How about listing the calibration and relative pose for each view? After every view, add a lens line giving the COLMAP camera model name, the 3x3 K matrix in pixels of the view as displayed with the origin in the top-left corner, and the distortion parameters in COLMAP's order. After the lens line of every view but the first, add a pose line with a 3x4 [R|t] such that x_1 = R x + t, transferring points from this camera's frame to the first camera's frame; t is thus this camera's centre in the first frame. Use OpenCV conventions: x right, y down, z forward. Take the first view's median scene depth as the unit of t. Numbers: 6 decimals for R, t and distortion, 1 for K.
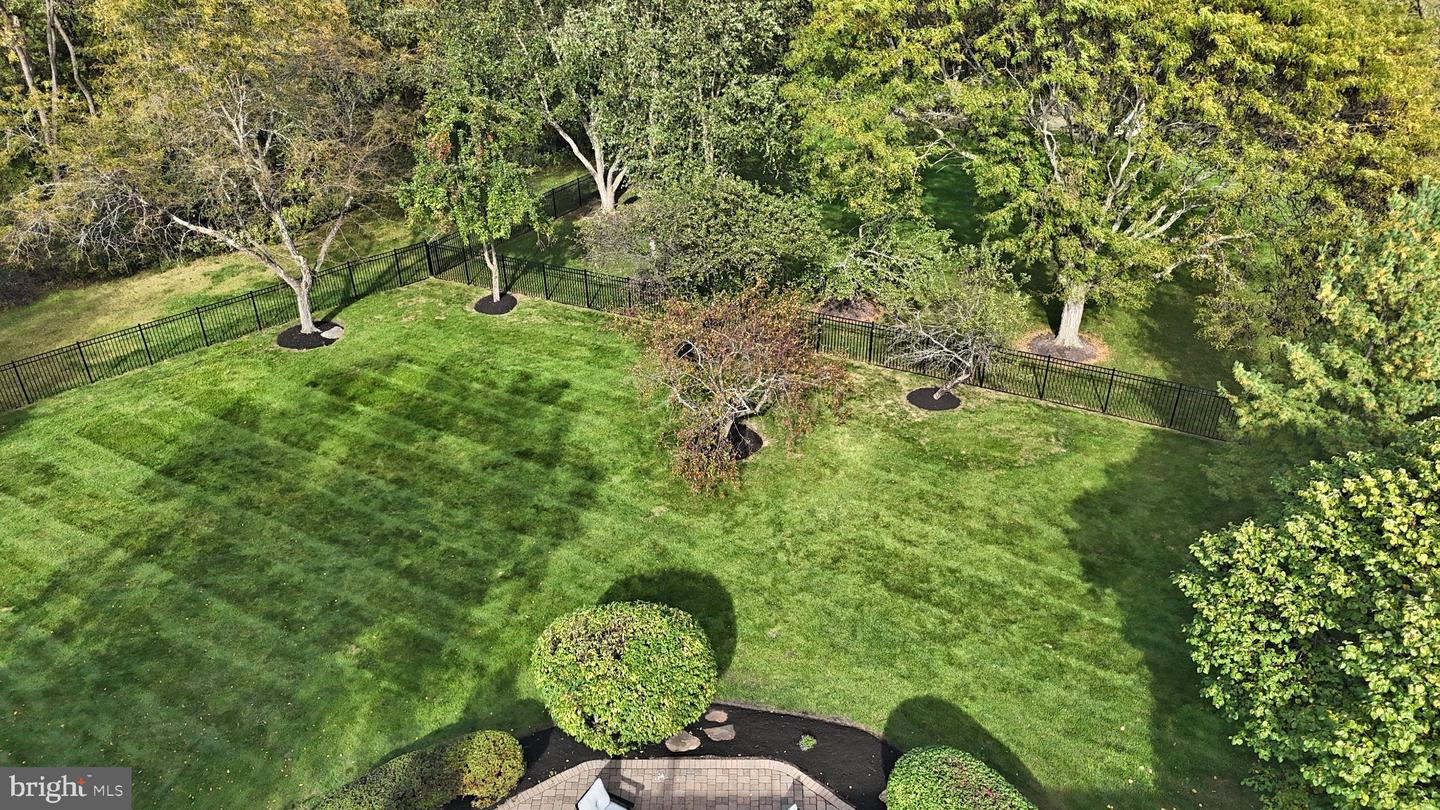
lens RADIAL K [[1063.6, 0, 717.5], [0, 1063.6, 397.0], [0, 0, 1]] dist [0.079270, -0.076974]
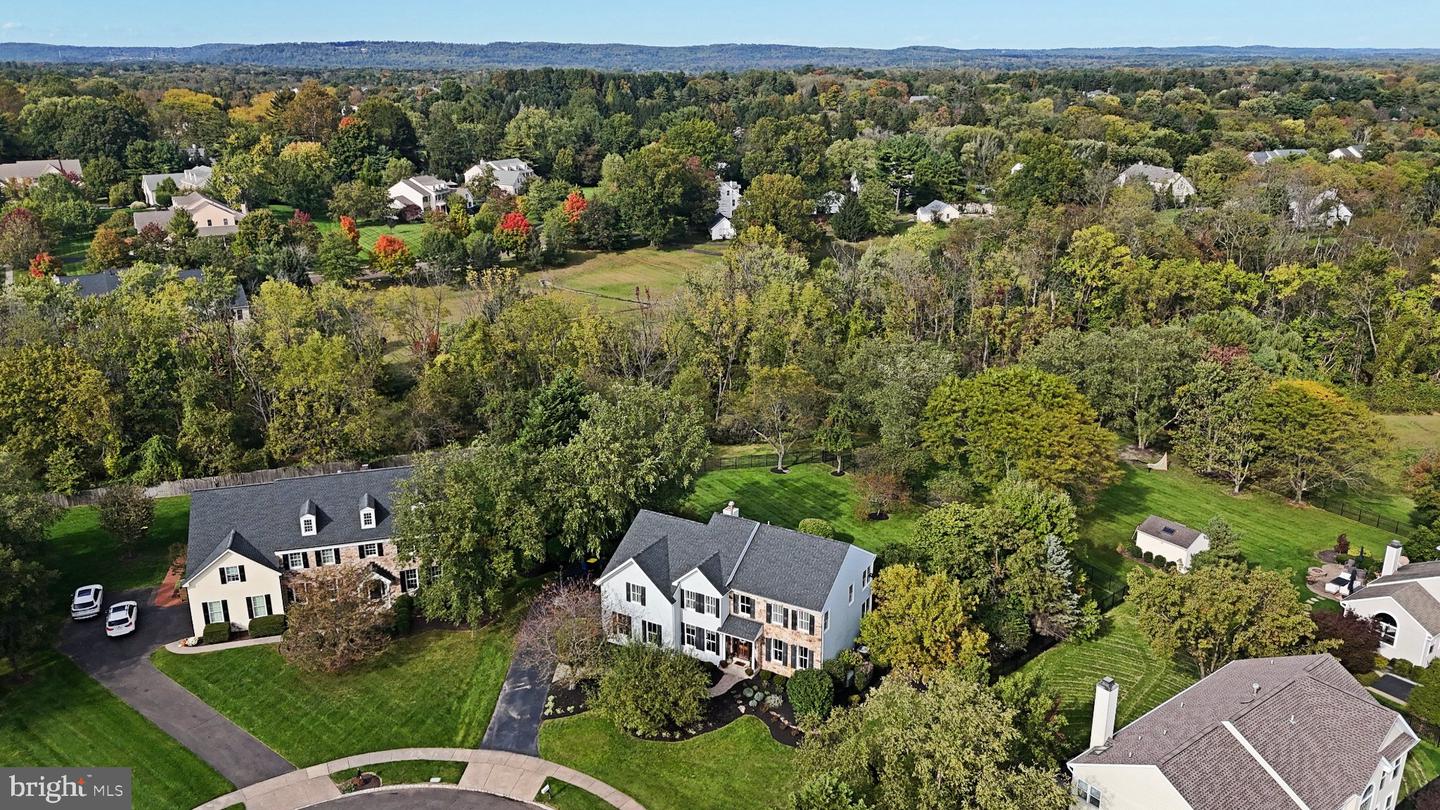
lens RADIAL K [[1063.6, 0, 722.7], [0, 1063.6, 409.3], [0, 0, 1]] dist [0.079270, -0.076974]
pose [[0.881713, 0.161504, -0.443282, 1.141946], [-0.258741, 0.951209, -0.168090, 0.465060], [0.394507, 0.262902, 0.880481, -2.575497]]
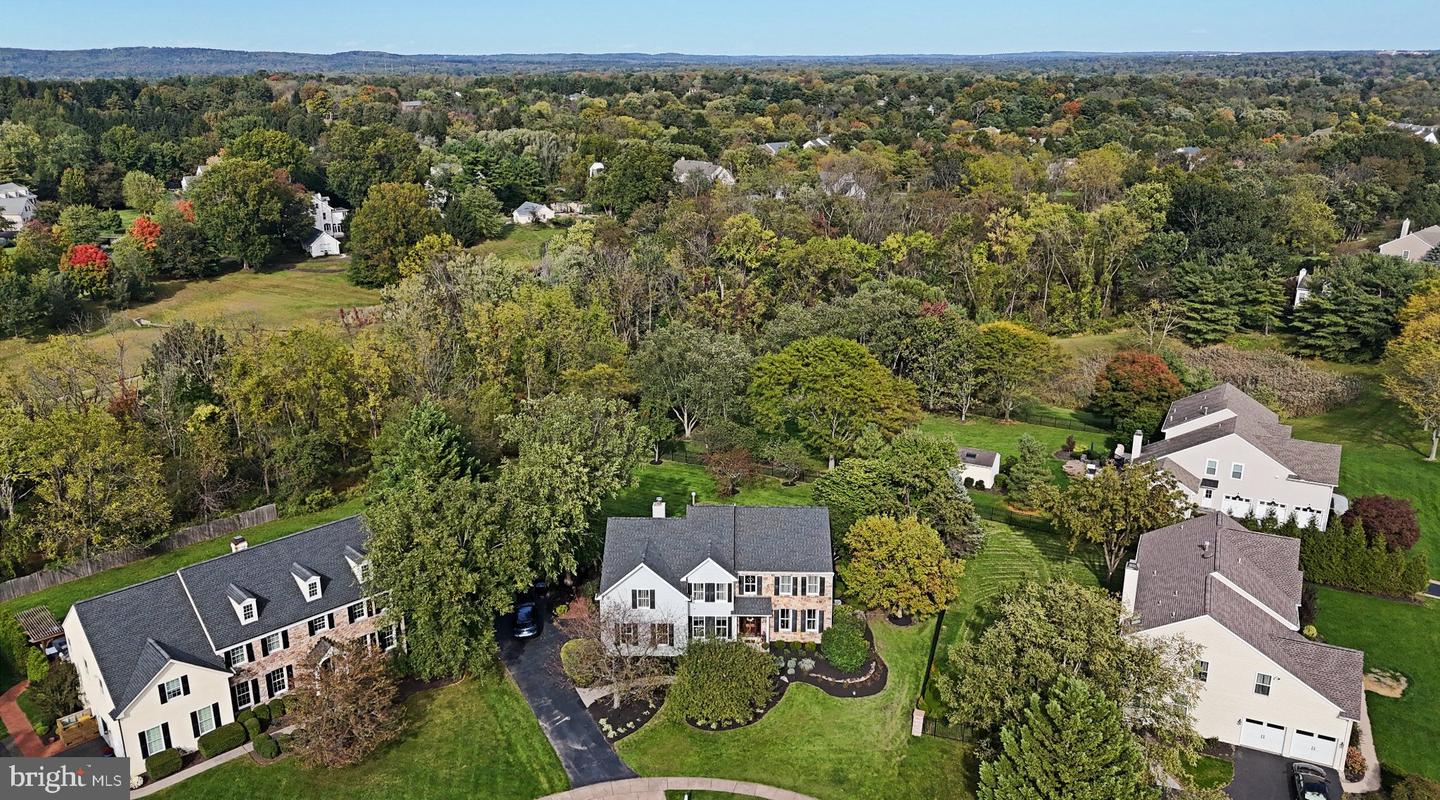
lens RADIAL K [[1063.6, 0, 706.2], [0, 1063.6, 394.1], [0, 0, 1]] dist [0.079270, -0.076974]
pose [[0.999816, 0.011629, -0.015277, -0.023685], [-0.015046, 0.968843, -0.247217, 0.682781], [0.011926, 0.247402, 0.968840, -2.893776]]
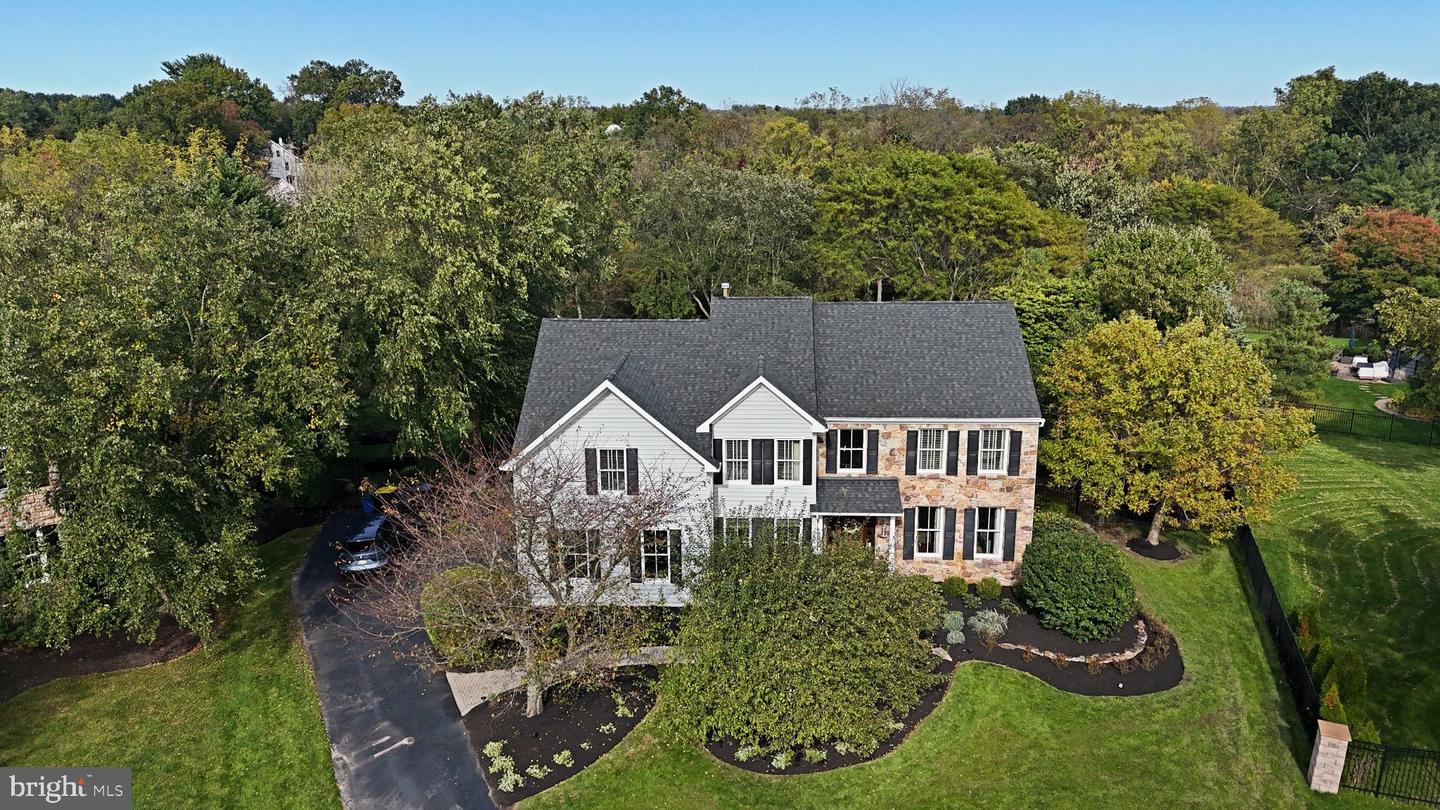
lens RADIAL K [[1063.6, 0, 719.6], [0, 1063.6, 405.6], [0, 0, 1]] dist [0.079270, -0.076974]
pose [[0.999465, 0.011435, -0.030630, -0.064121], [-0.019684, 0.958491, -0.284444, 0.786265], [0.026105, 0.284895, 0.958203, -1.251791]]
